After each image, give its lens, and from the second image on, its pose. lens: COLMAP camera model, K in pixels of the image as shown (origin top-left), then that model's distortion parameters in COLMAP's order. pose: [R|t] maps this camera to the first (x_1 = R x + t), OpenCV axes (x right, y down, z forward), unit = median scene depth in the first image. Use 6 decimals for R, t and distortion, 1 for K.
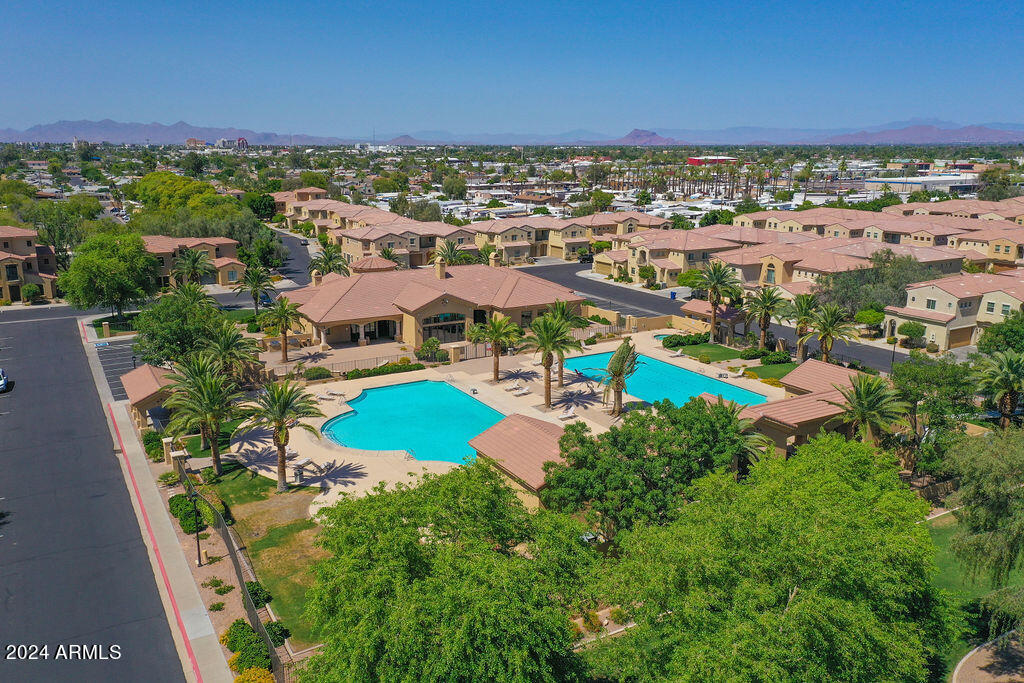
lens RADIAL K [[813.7, 0, 512.6], [0, 813.7, 345.4], [0, 0, 1]] dist [0.017358, 0.002476]
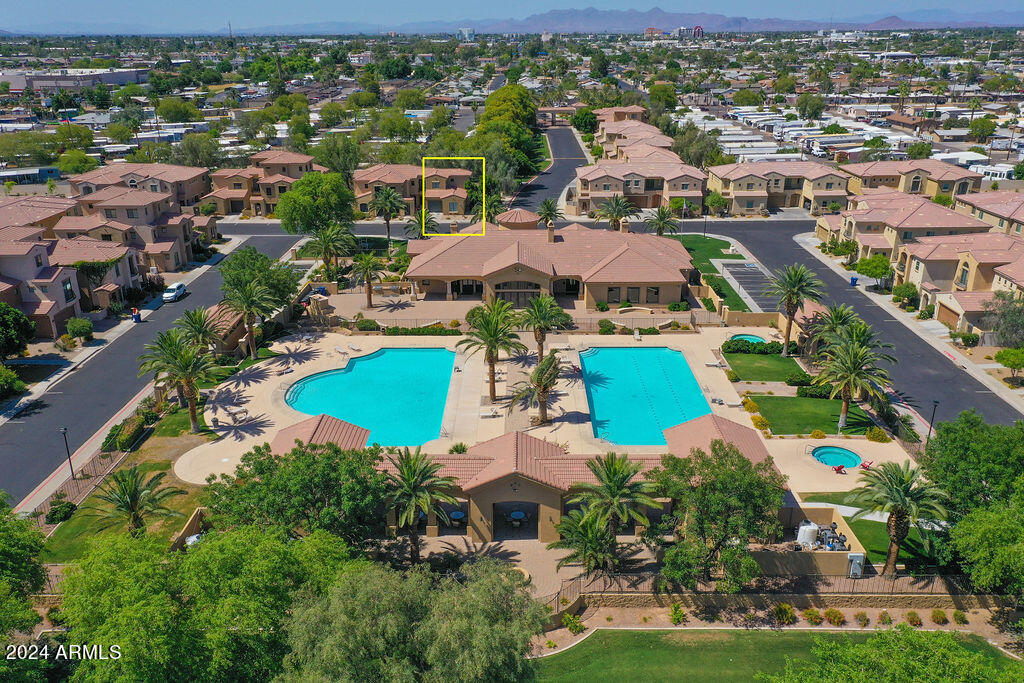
lens RADIAL K [[813.7, 0, 512.5], [0, 813.7, 345.2], [0, 0, 1]] dist [0.017358, 0.002476]
pose [[0.859917, 0.176095, -0.479096, 0.332857], [-0.113636, 0.981096, 0.156647, -0.095686], [0.497624, -0.080261, 0.863672, 0.078326]]
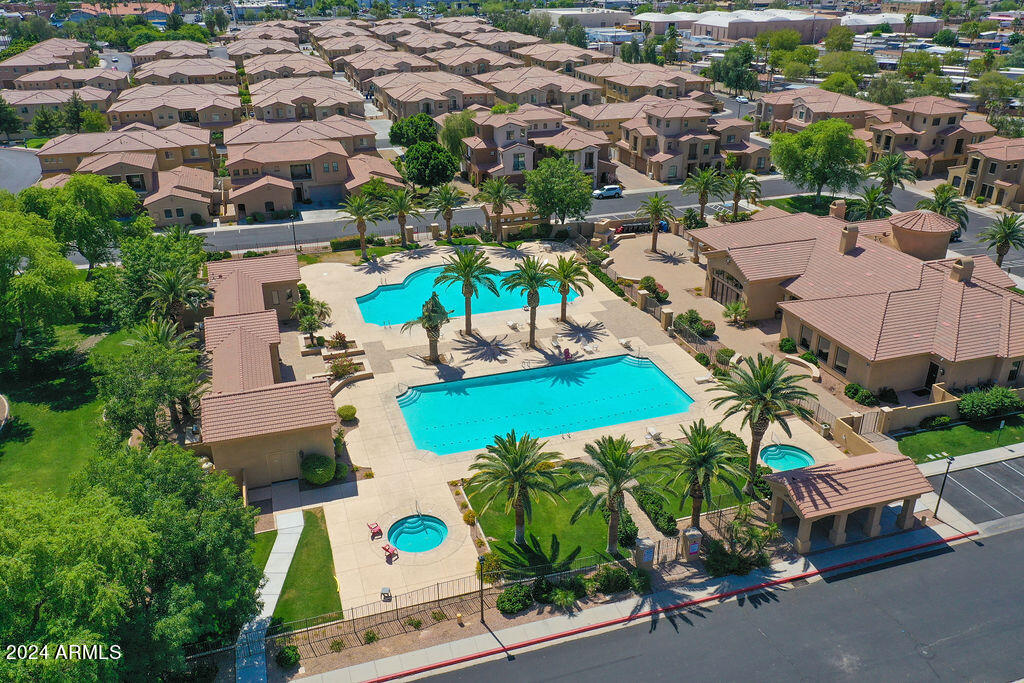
lens RADIAL K [[813.7, 0, 508.1], [0, 813.7, 348.3], [0, 0, 1]] dist [0.017358, 0.002476]
pose [[-0.217052, 0.418659, -0.881824, 0.590880], [-0.224713, 0.857669, 0.462502, -0.247967], [0.949943, 0.298544, -0.092081, 0.702964]]
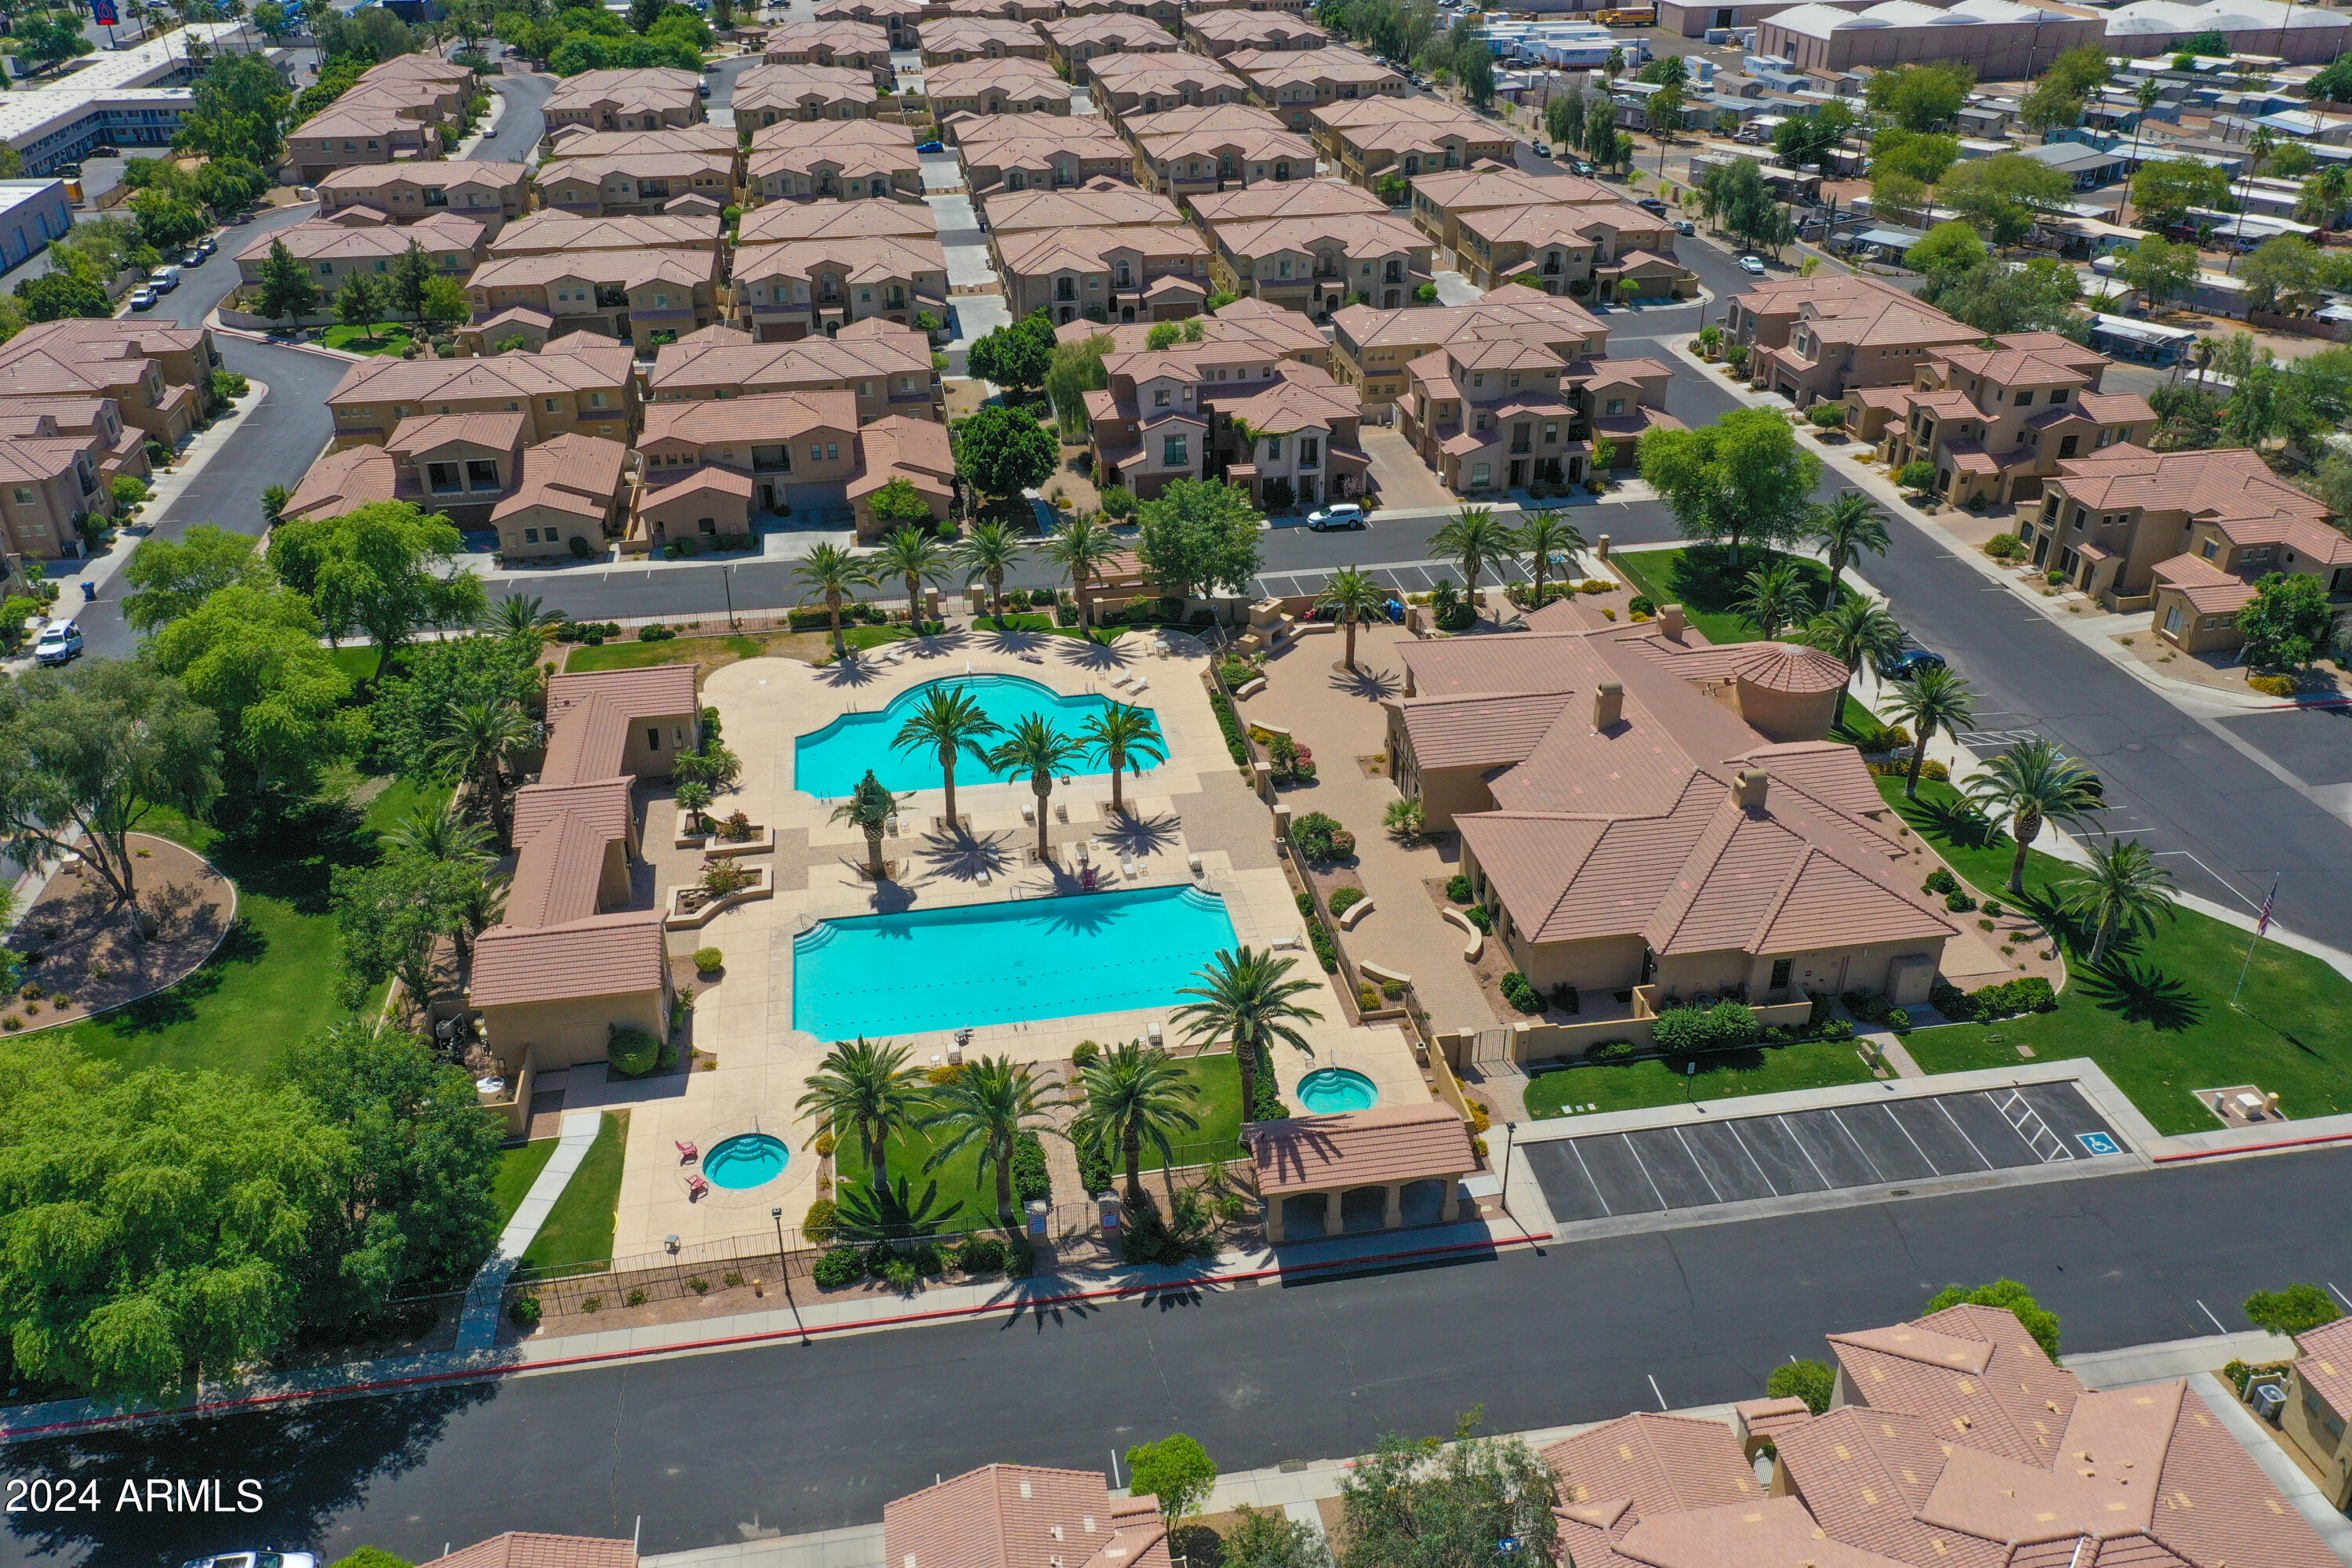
lens RADIAL K [[1869.1, 0, 1166.5], [0, 1869.1, 789.2], [0, 0, 1]] dist [0.017358, 0.002476]
pose [[-0.353994, 0.455892, -0.816610, 0.711540], [-0.213687, 0.810625, 0.545183, -0.475731], [0.910509, 0.367490, -0.189538, 0.867191]]
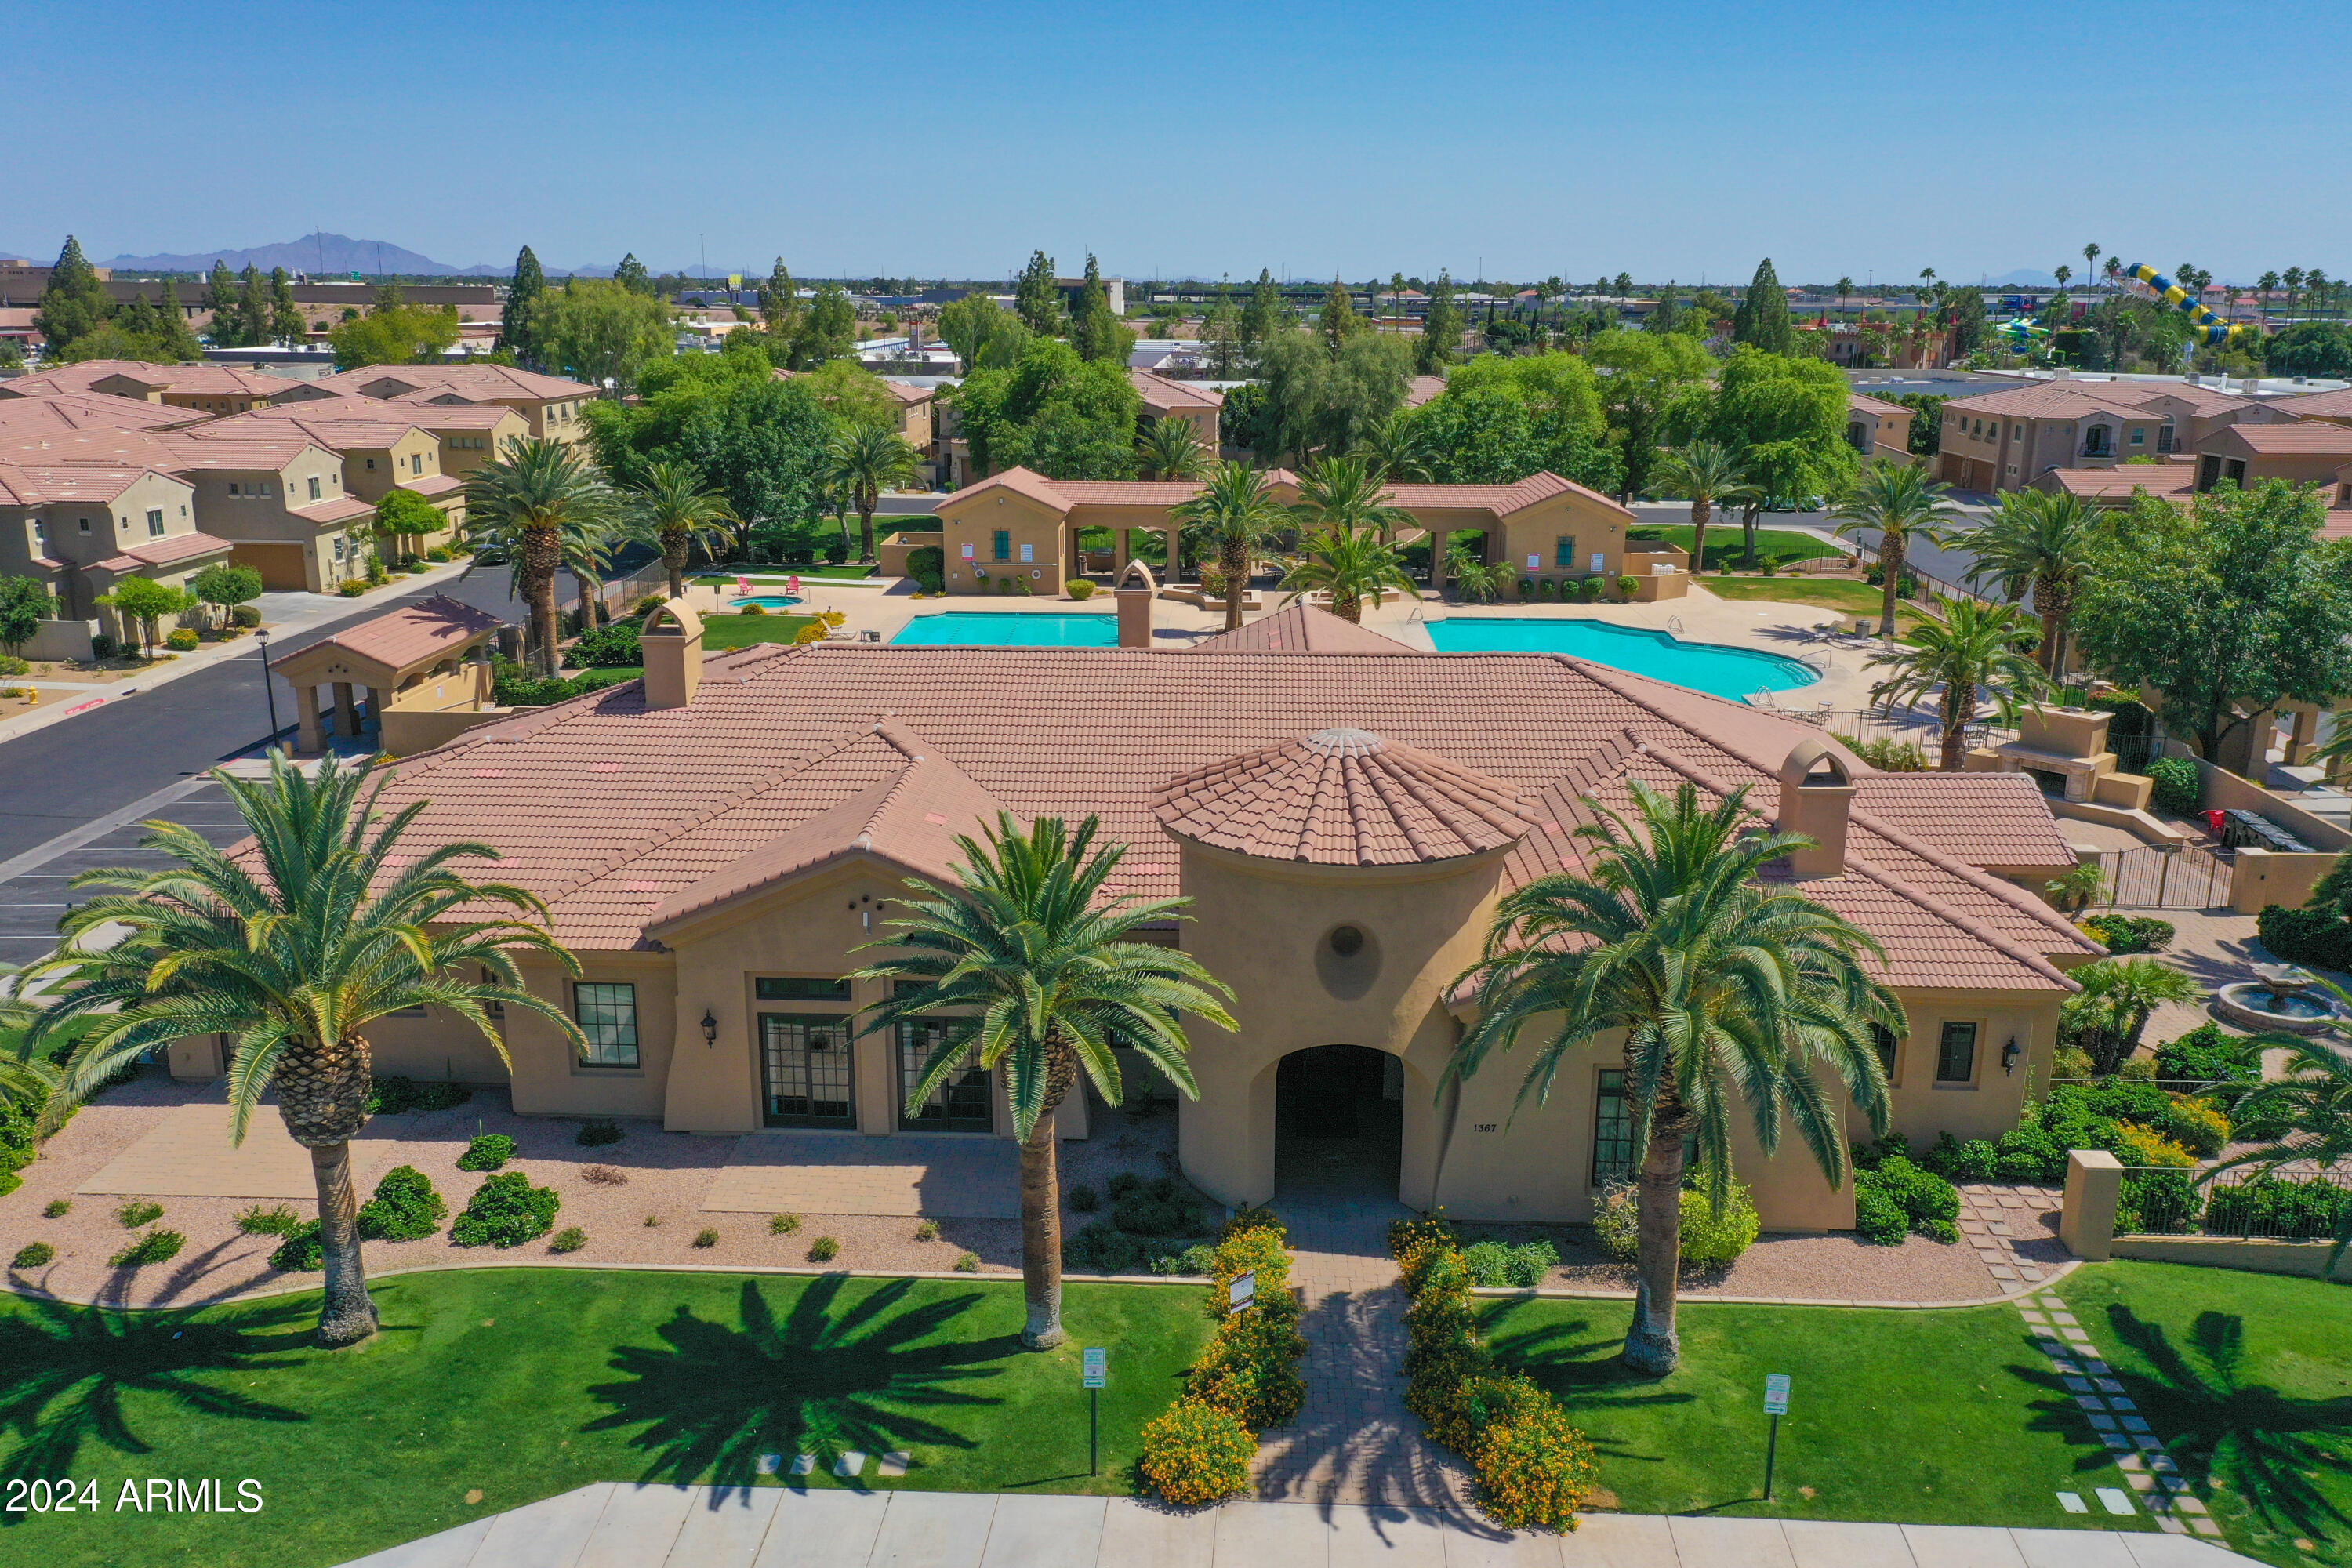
lens RADIAL K [[1869.1, 0, 1176.7], [0, 1869.1, 785.8], [0, 0, 1]] dist [0.017358, 0.002476]
pose [[-0.844220, -0.145075, 0.515990, -0.280590], [0.120539, 0.886627, 0.446500, -0.218986], [-0.522267, 0.439141, -0.731022, 1.156364]]
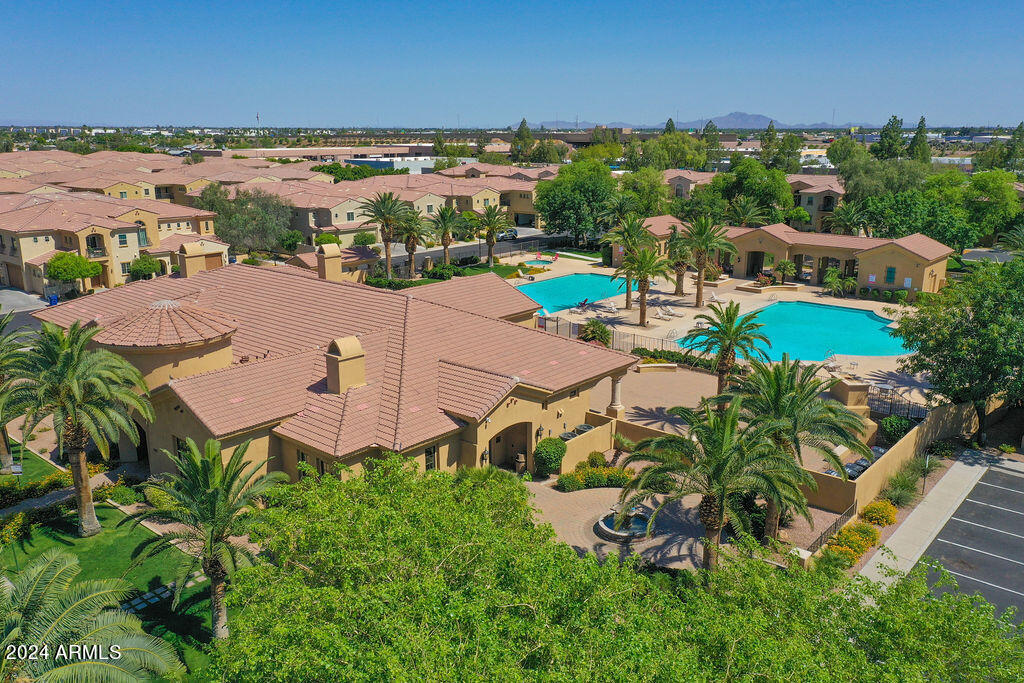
lens RADIAL K [[813.7, 0, 511.5], [0, 813.7, 343.3], [0, 0, 1]] dist [0.017358, 0.002476]
pose [[-0.326064, -0.240410, 0.914268, -0.504741], [0.224010, 0.919930, 0.321789, -0.161478], [-0.918423, 0.309729, -0.246102, 0.904644]]
